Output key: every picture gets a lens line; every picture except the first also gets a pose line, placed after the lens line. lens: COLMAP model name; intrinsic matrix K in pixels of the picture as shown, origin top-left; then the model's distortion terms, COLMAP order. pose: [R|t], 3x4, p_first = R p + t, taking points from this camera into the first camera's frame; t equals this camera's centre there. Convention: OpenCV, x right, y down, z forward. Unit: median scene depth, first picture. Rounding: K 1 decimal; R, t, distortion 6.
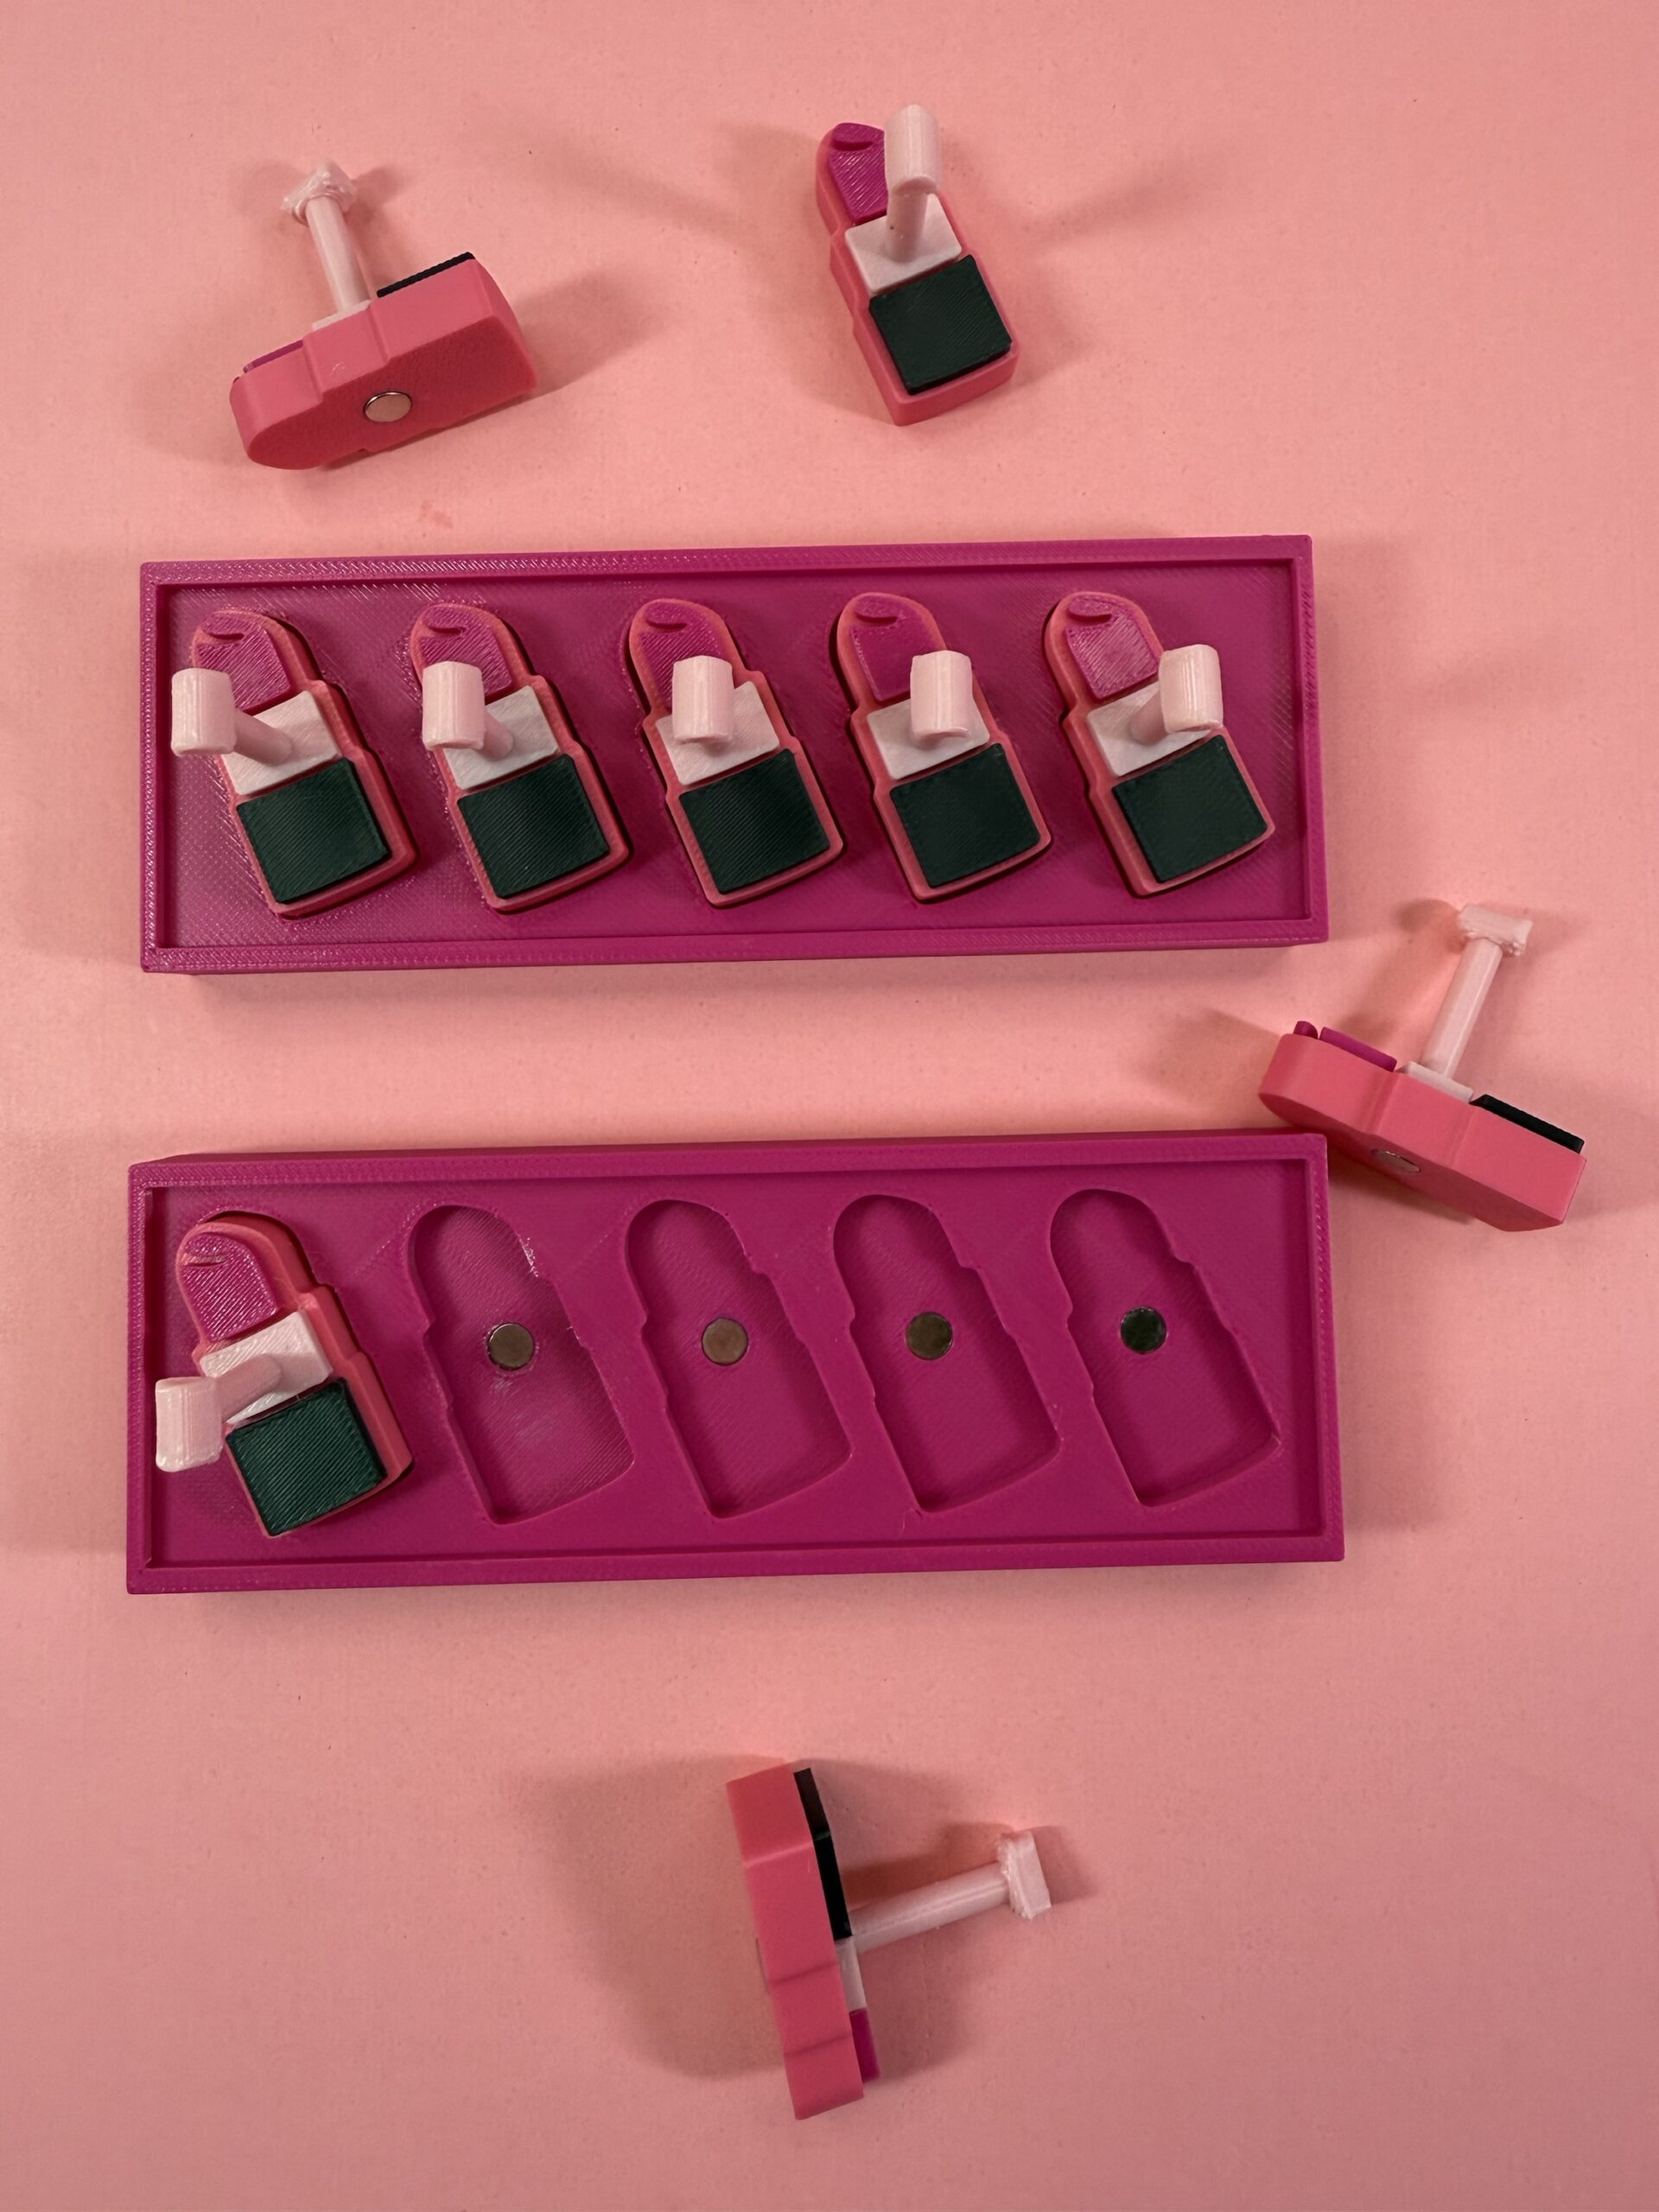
lens RADIAL K [[1510.2, 0, 841.9], [0, 1510.2, 1103.1], [0, 0, 1]] dist [0.001022, -0.001243]
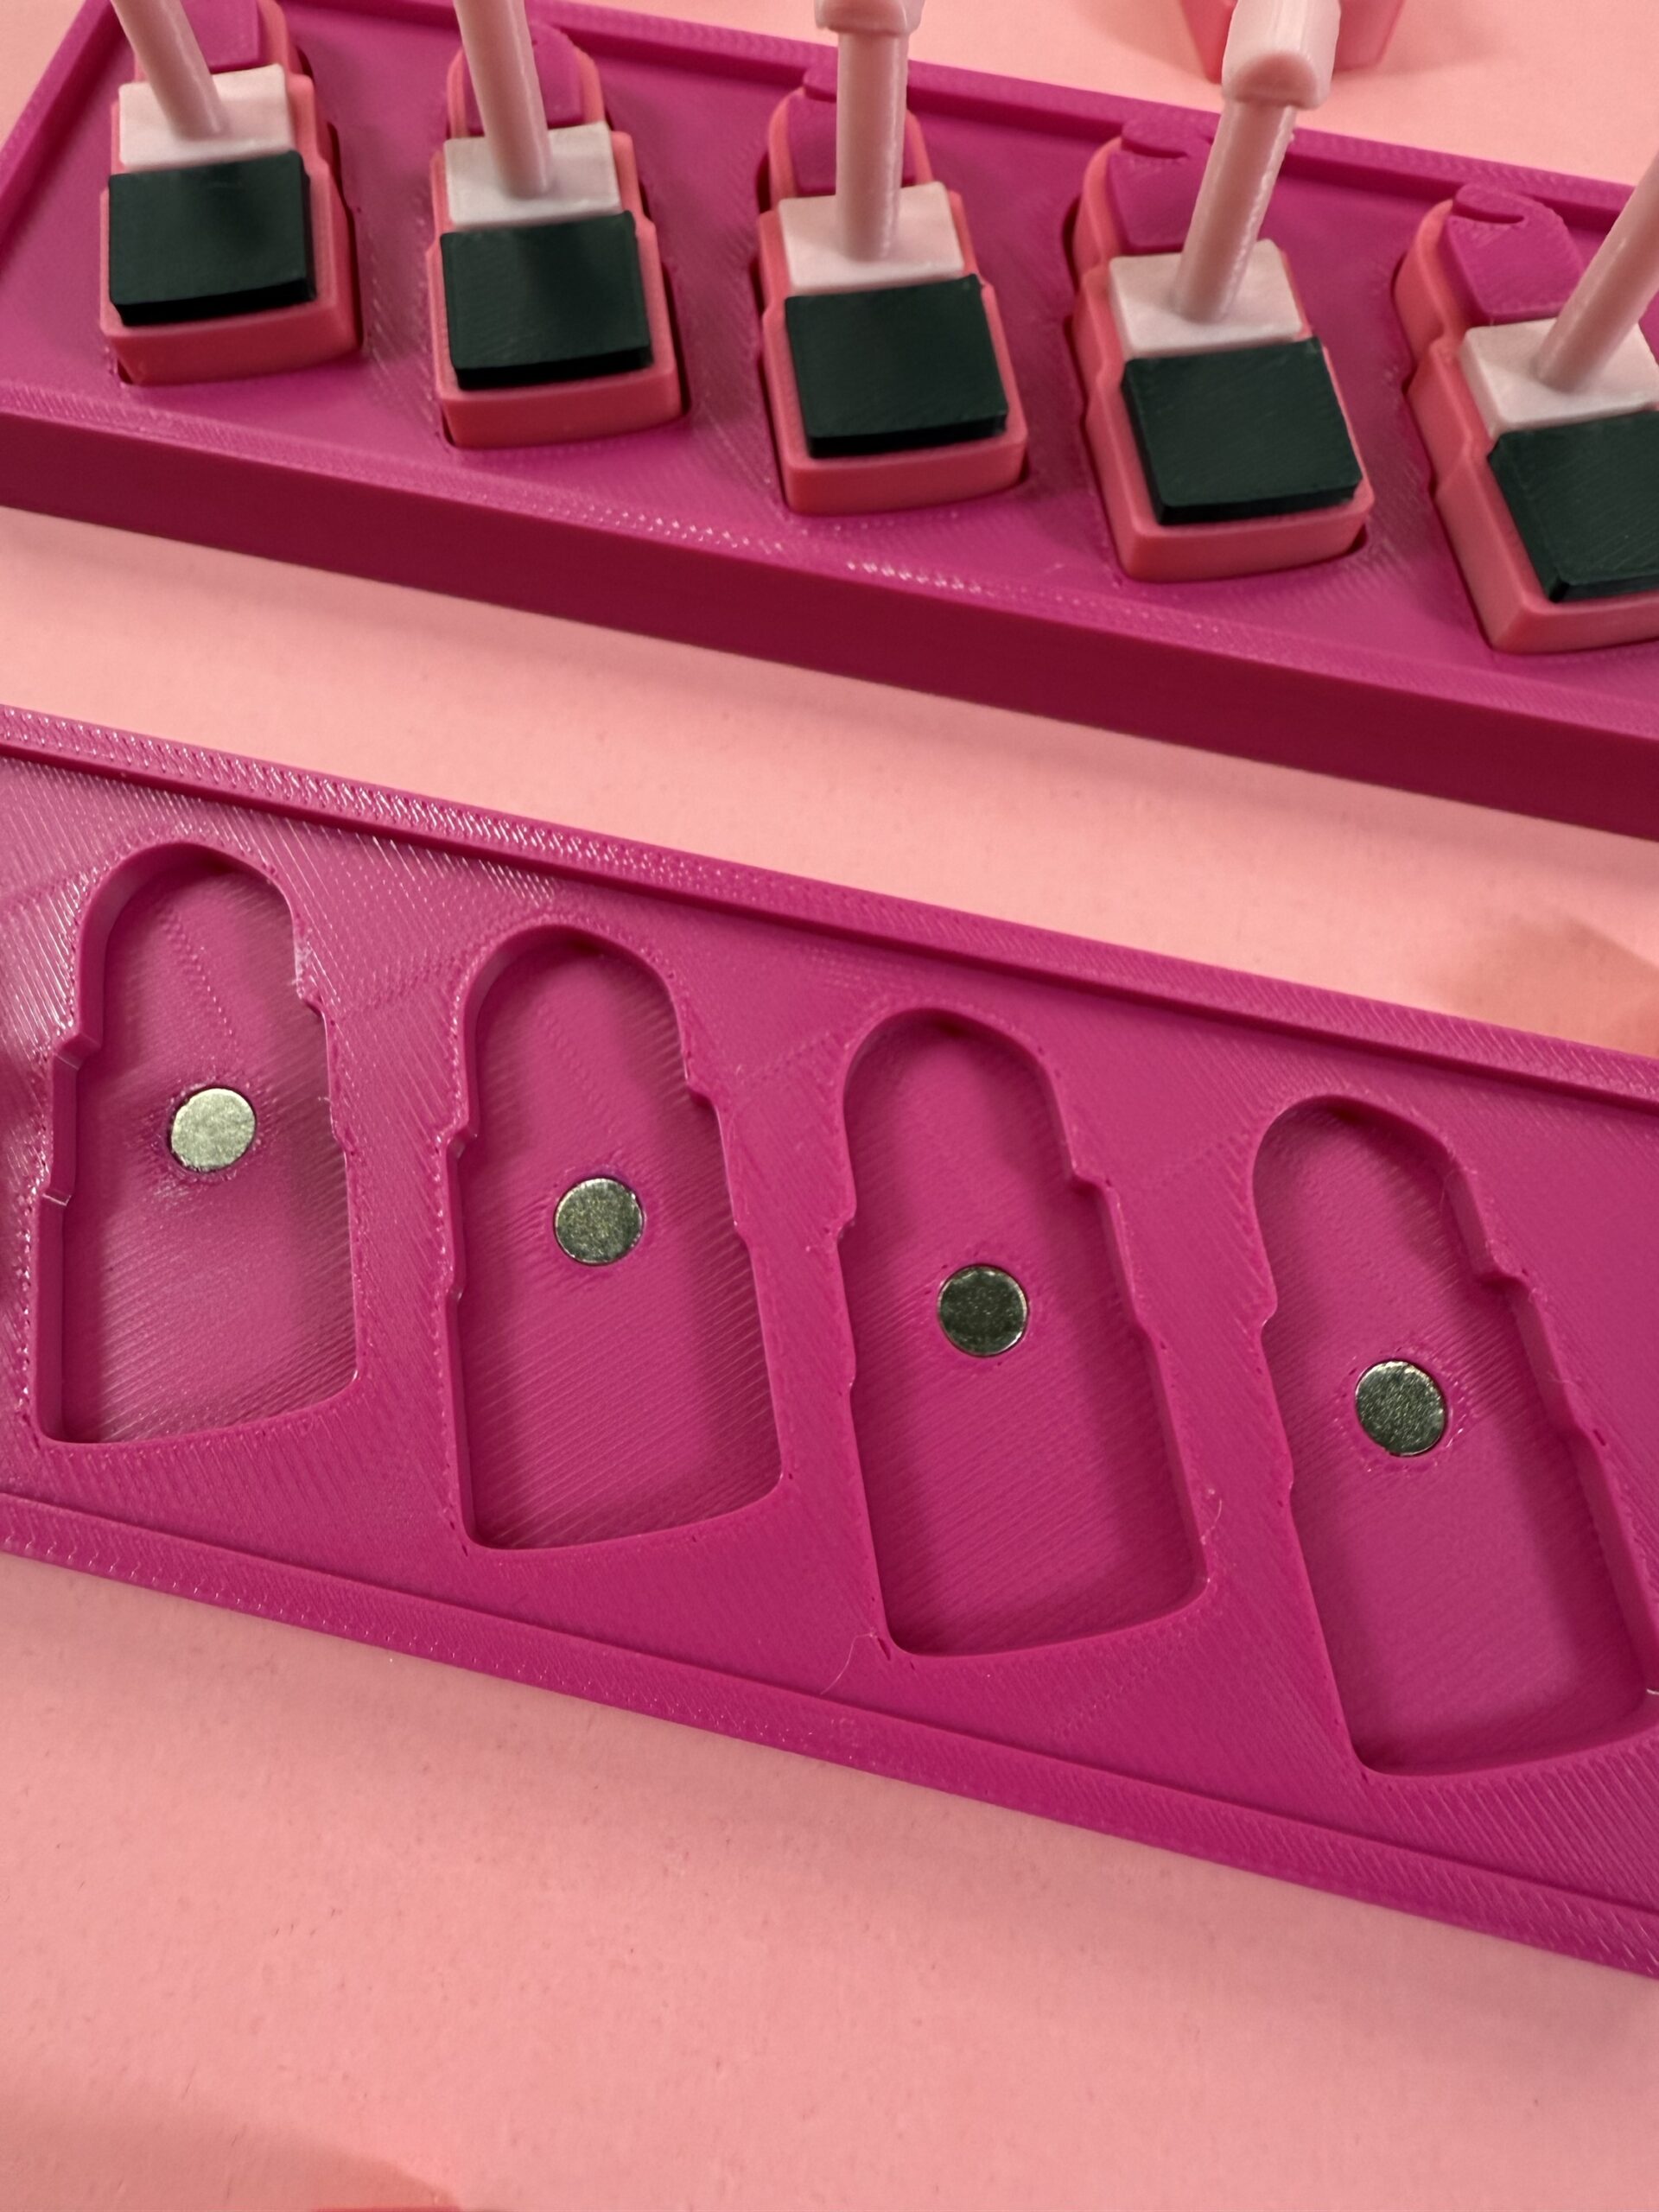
lens RADIAL K [[1510.2, 0, 823.5], [0, 1510.2, 1136.7], [0, 0, 1]] dist [0.001022, -0.001243]
pose [[0.968933, 0.229933, -0.091100, 0.039086], [-0.247203, 0.911814, -0.327849, 0.285611], [0.007683, 0.340184, 0.940327, 0.505404]]
